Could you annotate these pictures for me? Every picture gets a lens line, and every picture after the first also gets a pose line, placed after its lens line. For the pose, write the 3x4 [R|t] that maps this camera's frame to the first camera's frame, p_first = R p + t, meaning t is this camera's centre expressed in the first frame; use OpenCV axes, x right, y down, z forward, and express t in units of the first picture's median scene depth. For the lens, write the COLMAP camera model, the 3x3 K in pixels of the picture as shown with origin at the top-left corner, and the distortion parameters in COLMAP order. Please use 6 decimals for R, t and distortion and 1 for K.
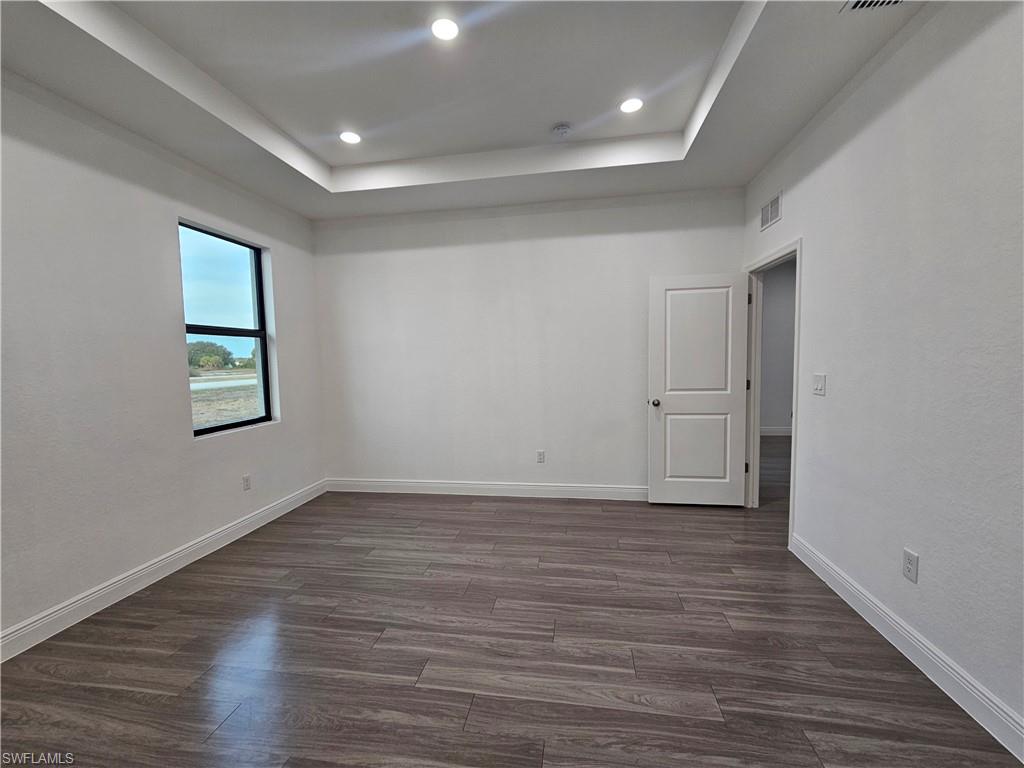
lens RADIAL K [[420.3, 0, 512.8], [0, 420.3, 387.3], [0, 0, 1]] dist [-0.000482, 0.000228]
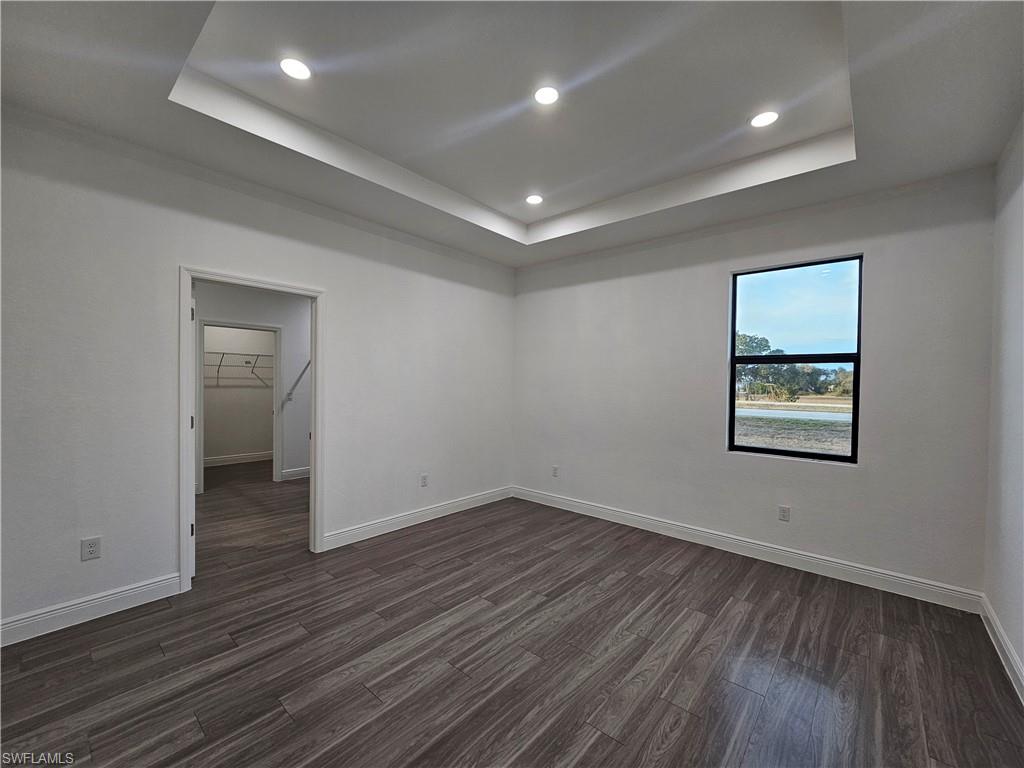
lens RADIAL K [[420.3, 0, 512.8], [0, 420.3, 387.3], [0, 0, 1]] dist [-0.000482, 0.000228]
pose [[-0.527234, 0.023259, -0.849402, 0.843894], [-0.062564, 0.995849, 0.066104, -0.144931], [0.847414, 0.087994, -0.523590, 1.554564]]
